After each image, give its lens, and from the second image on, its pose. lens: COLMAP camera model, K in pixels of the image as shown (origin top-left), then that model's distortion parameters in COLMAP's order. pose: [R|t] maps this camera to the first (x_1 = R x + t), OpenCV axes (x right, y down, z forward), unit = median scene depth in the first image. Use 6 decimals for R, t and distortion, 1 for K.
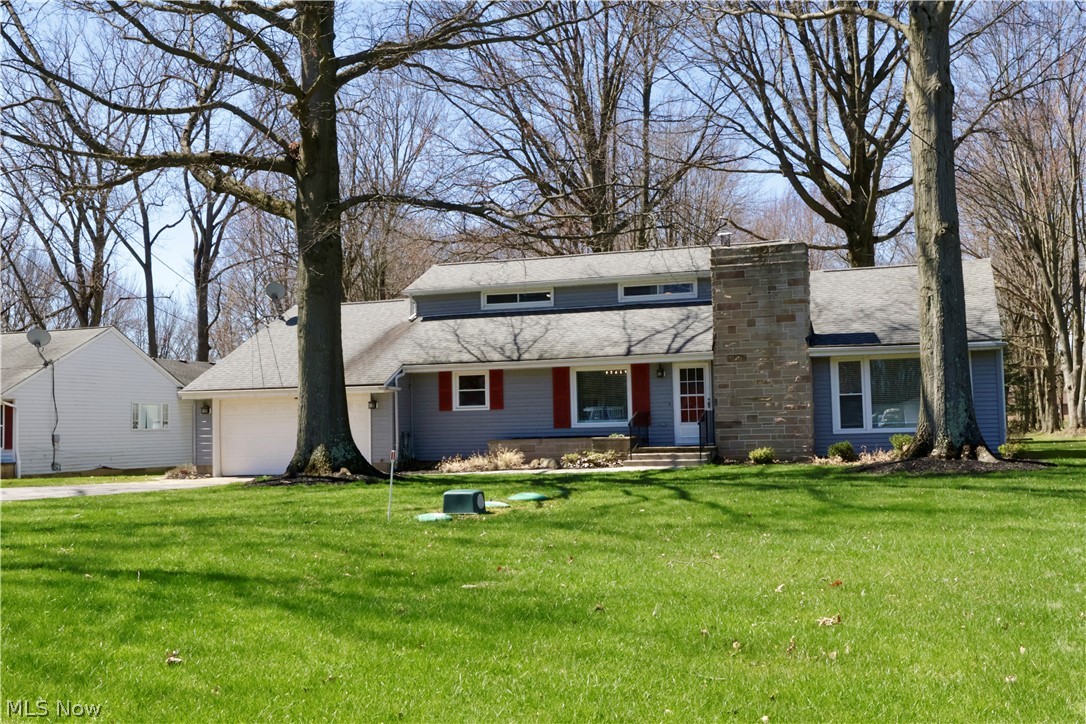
lens RADIAL K [[1133.4, 0, 540.8], [0, 1133.4, 361.6], [0, 0, 1]] dist [0.020687, 0.000000]
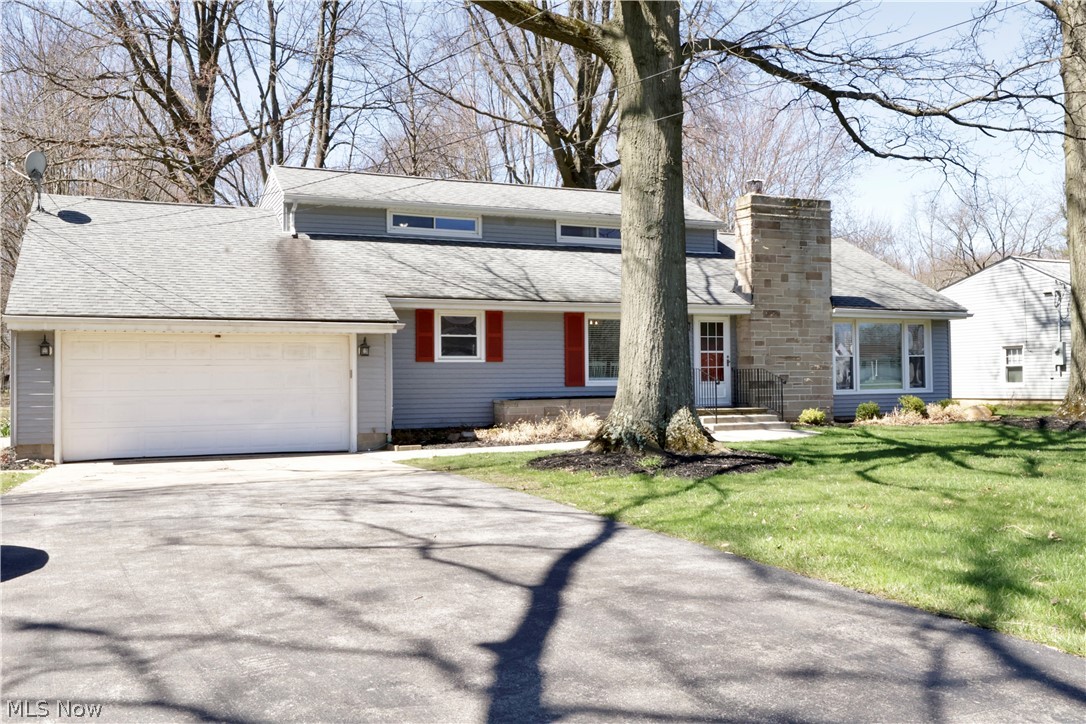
lens RADIAL K [[993.1, 0, 543.6], [0, 993.1, 363.9], [0, 0, 1]] dist [-0.004990, 0.000000]
pose [[0.735226, 0.025892, 0.677327, -0.502668], [-0.046011, 0.998872, 0.011761, 0.035817], [-0.676258, -0.039812, 0.735588, 0.498965]]
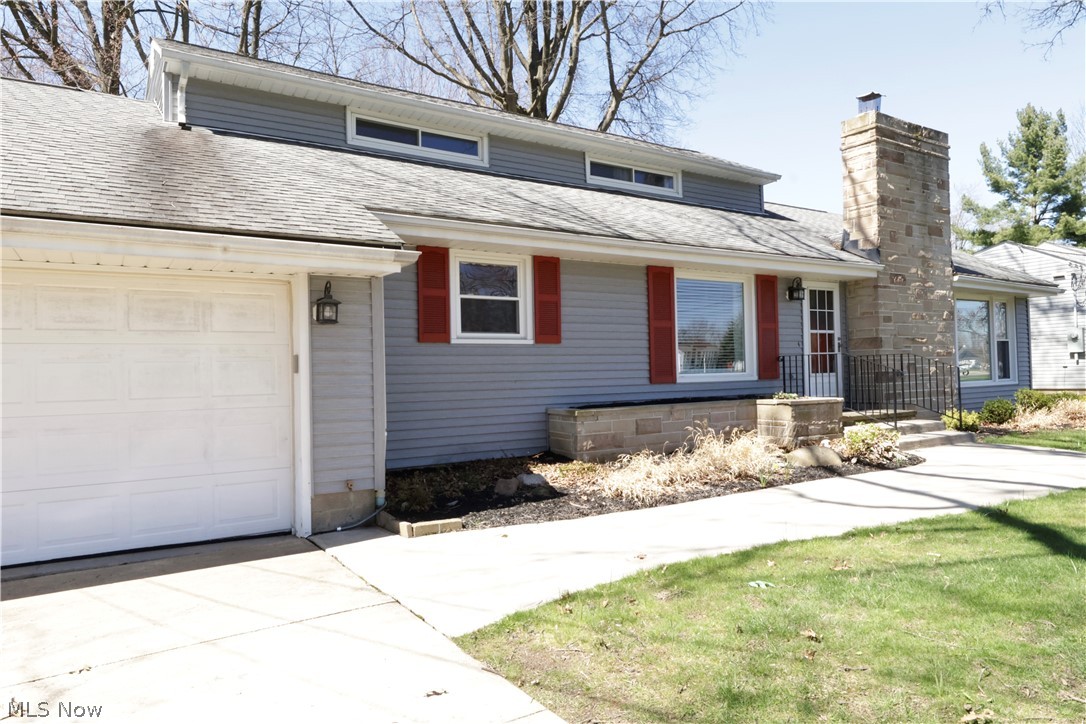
lens RADIAL K [[707.5, 0, 548.6], [0, 707.5, 361.2], [0, 0, 1]] dist [-0.000931, -0.003901]
pose [[0.607490, 0.024034, 0.793963, -0.279029], [-0.036936, 0.999316, -0.001989, 0.052466], [-0.793468, -0.028118, 0.607962, 0.870255]]
